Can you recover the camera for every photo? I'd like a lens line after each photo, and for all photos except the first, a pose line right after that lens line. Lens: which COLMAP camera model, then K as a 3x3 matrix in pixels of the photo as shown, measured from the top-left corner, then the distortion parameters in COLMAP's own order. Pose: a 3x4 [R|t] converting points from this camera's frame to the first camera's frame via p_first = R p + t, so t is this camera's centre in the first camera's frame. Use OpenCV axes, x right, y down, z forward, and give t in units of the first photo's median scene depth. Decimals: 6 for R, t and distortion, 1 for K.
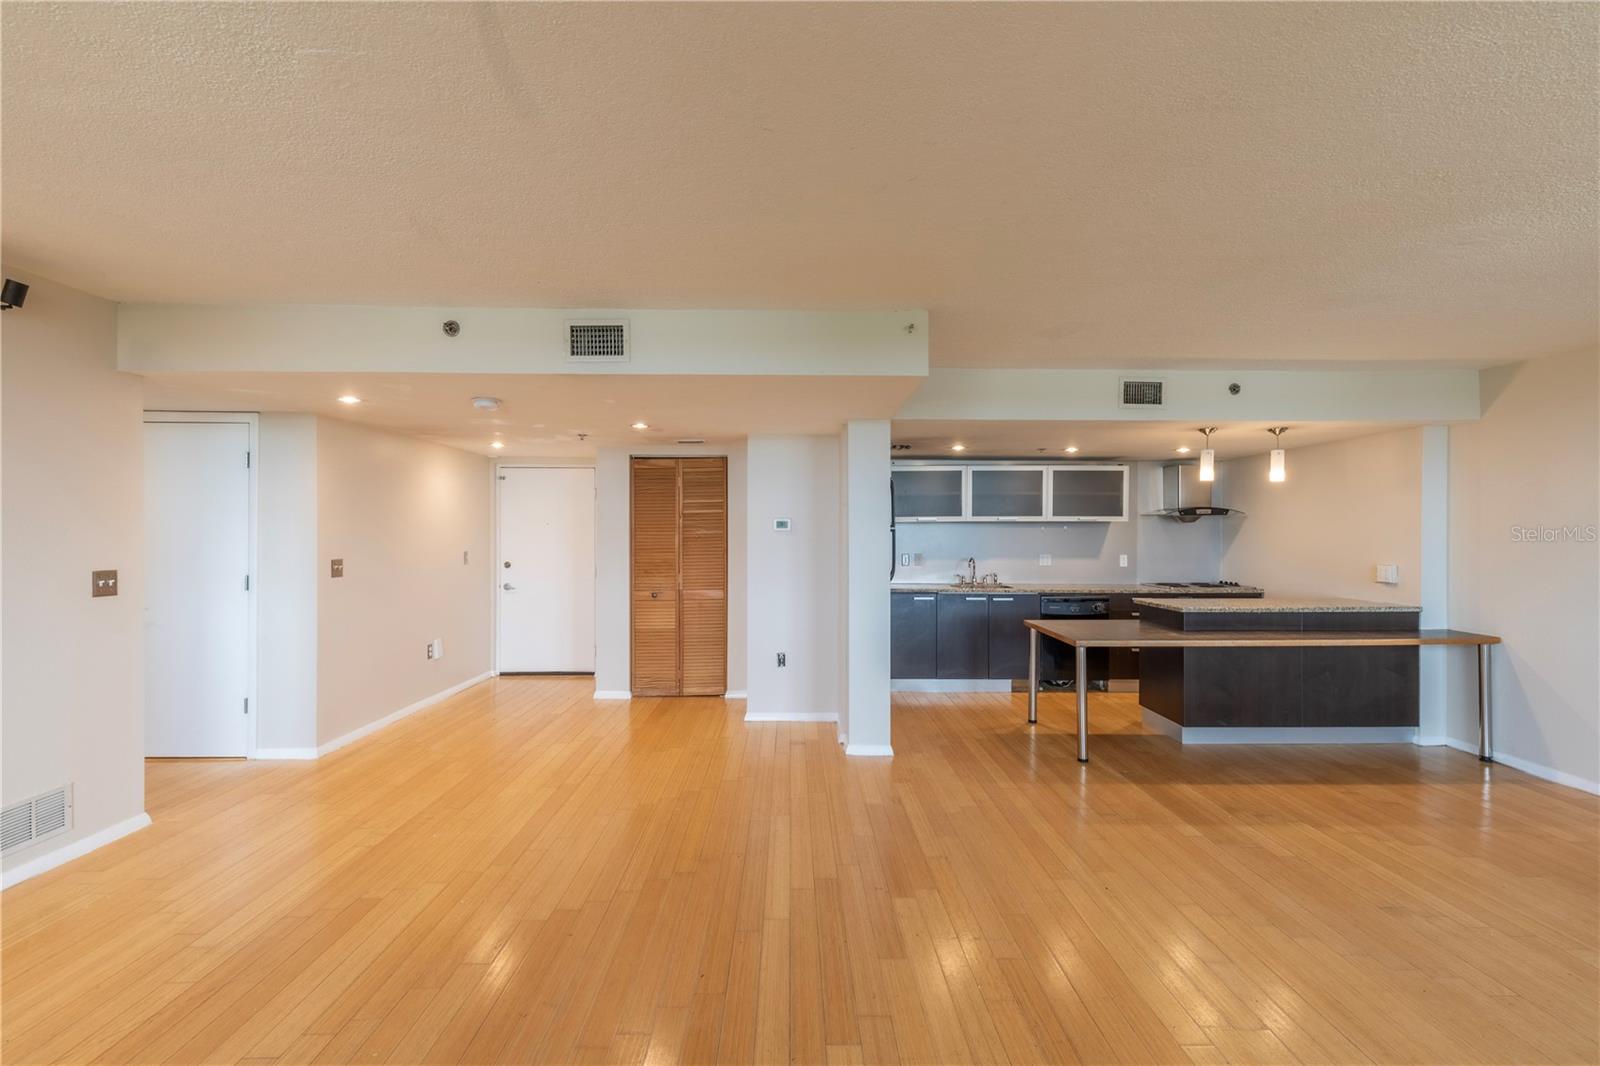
lens RADIAL K [[721.5, 0, 795.3], [0, 721.5, 538.8], [0, 0, 1]] dist [0.007881, -0.002205]
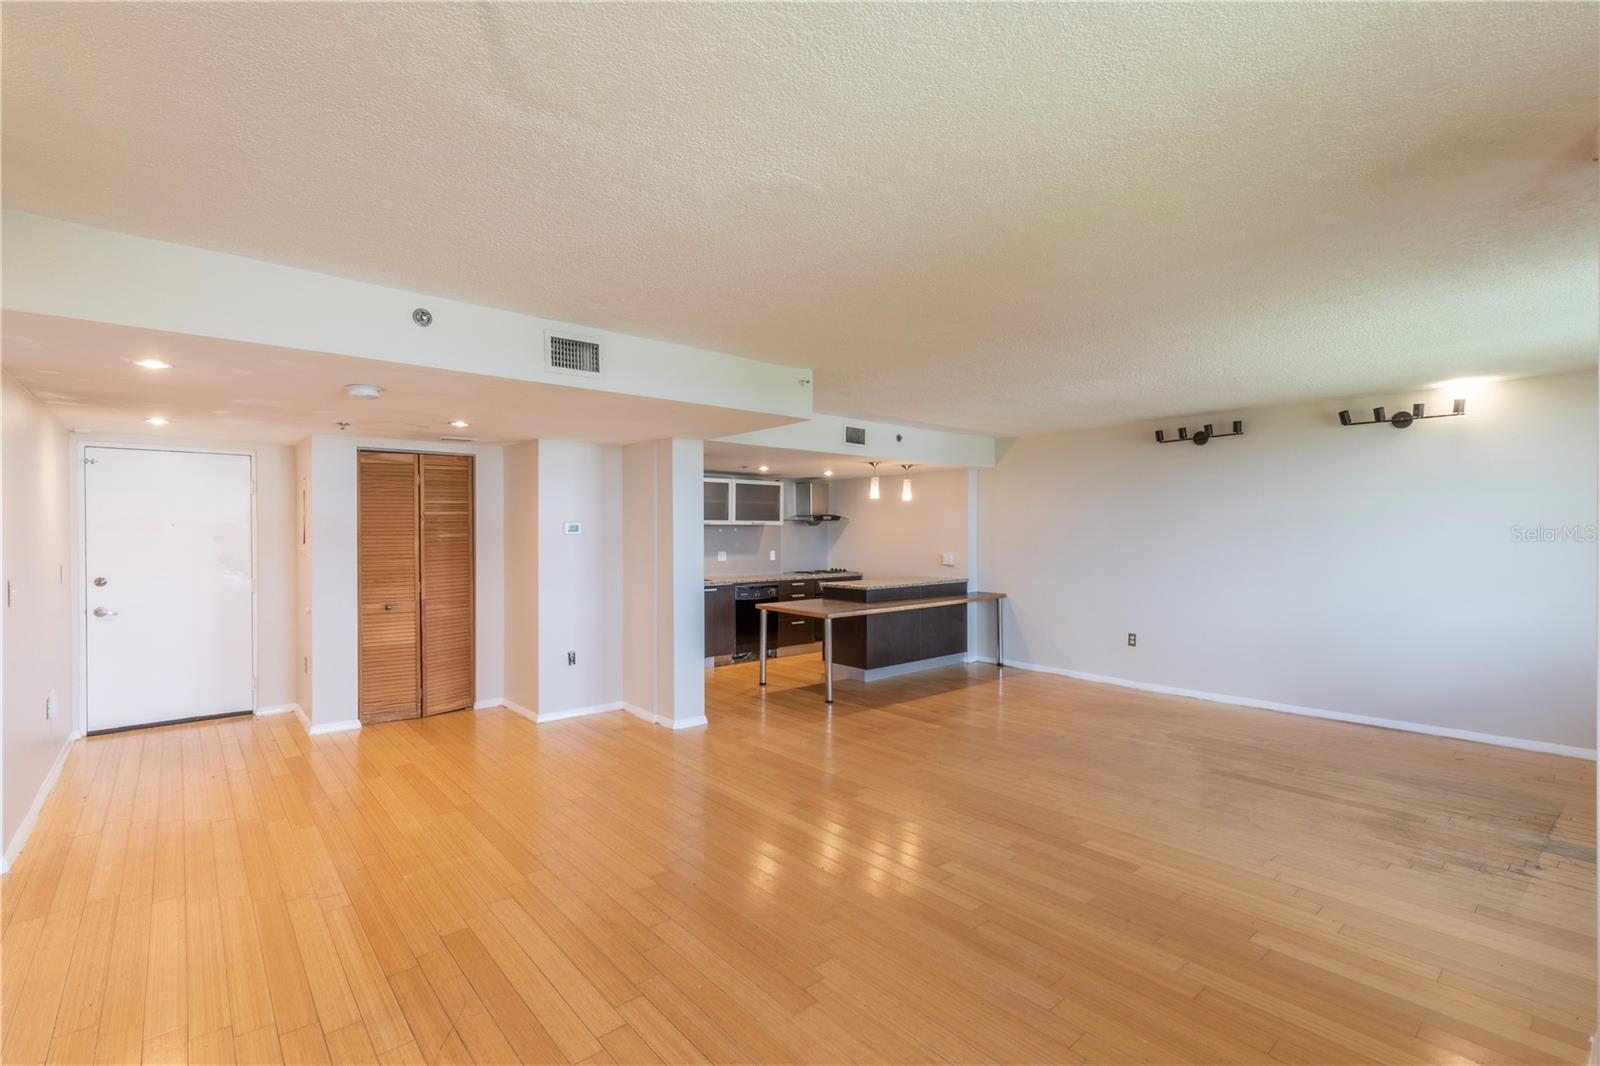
lens RADIAL K [[721.5, 0, 795.5], [0, 721.5, 537.3], [0, 0, 1]] dist [0.007881, -0.002205]
pose [[0.765348, -0.007774, 0.643570, -0.460301], [0.007086, 0.999968, 0.003652, -0.008460], [-0.643578, 0.001765, 0.765378, -0.002013]]
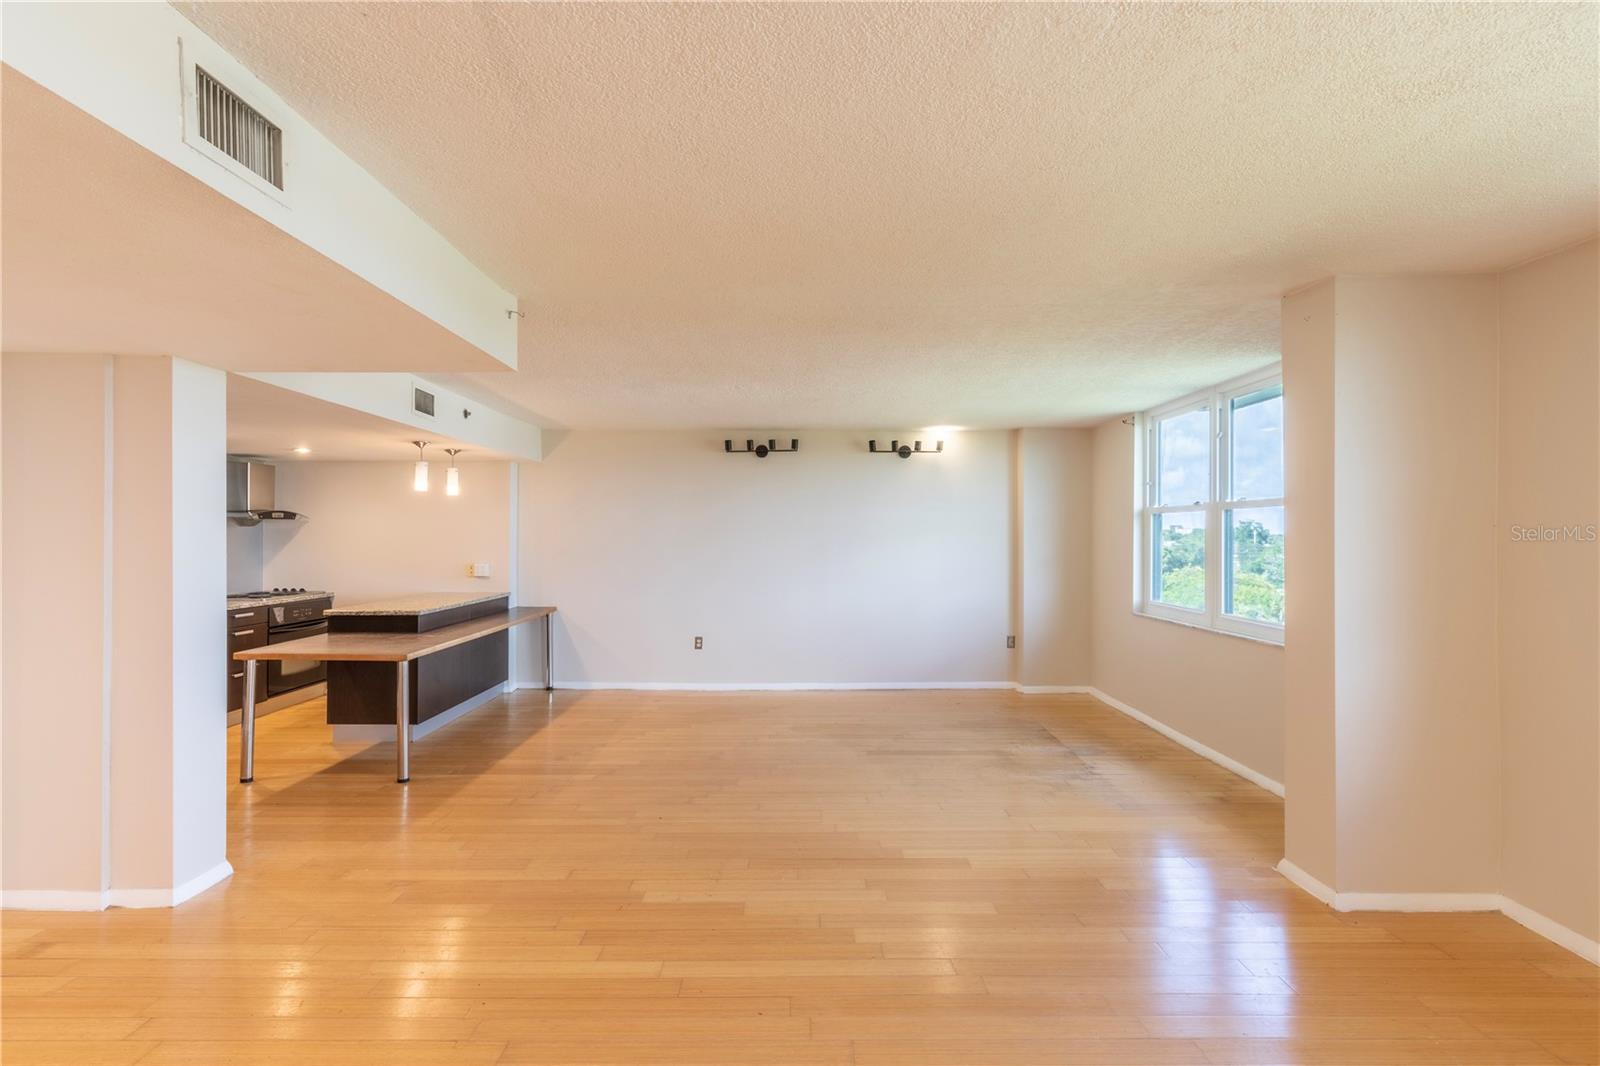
lens RADIAL K [[721.5, 0, 798.3], [0, 721.5, 537.5], [0, 0, 1]] dist [0.007881, -0.002205]
pose [[0.000816, -0.002226, 0.999997, -0.480129], [0.004307, 0.999988, 0.002223, -0.010053], [-0.999990, 0.004305, 0.000826, 0.422153]]
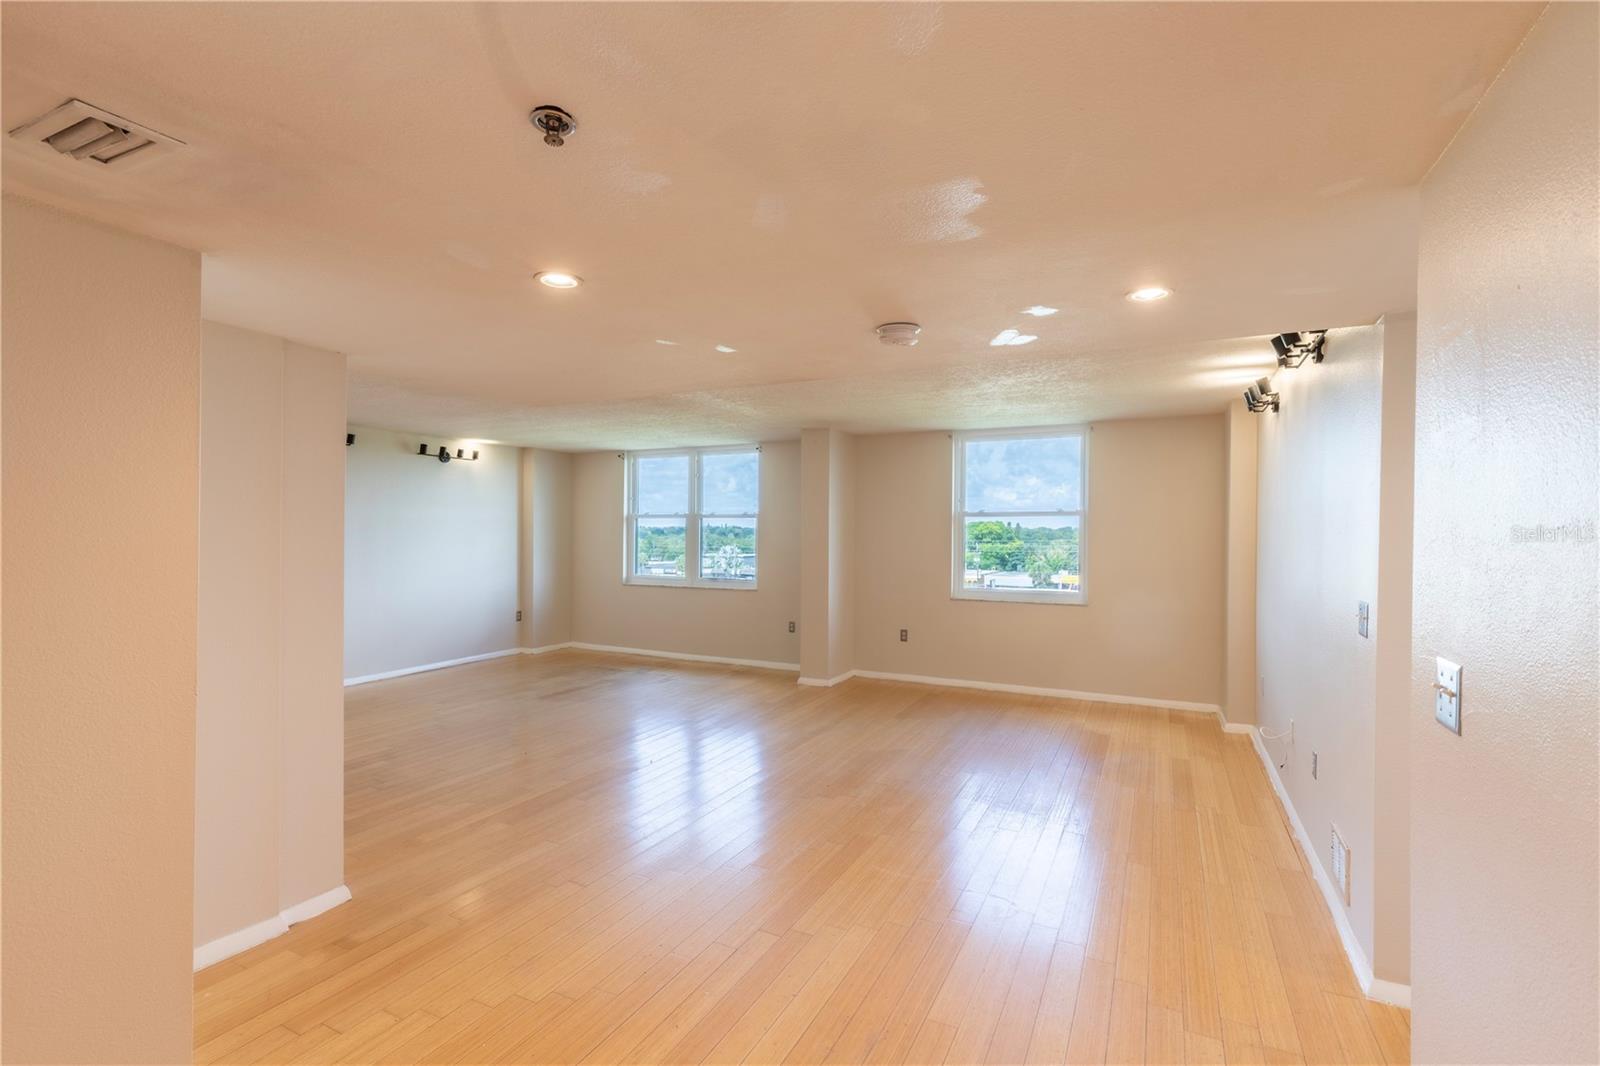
lens RADIAL K [[721.5, 0, 803.2], [0, 721.5, 538.8], [0, 0, 1]] dist [0.007881, -0.002205]
pose [[-0.892826, -0.011520, 0.450255, -0.491018], [-0.006223, 0.999893, 0.013243, -0.018499], [-0.450360, 0.009021, -0.892802, 1.228402]]
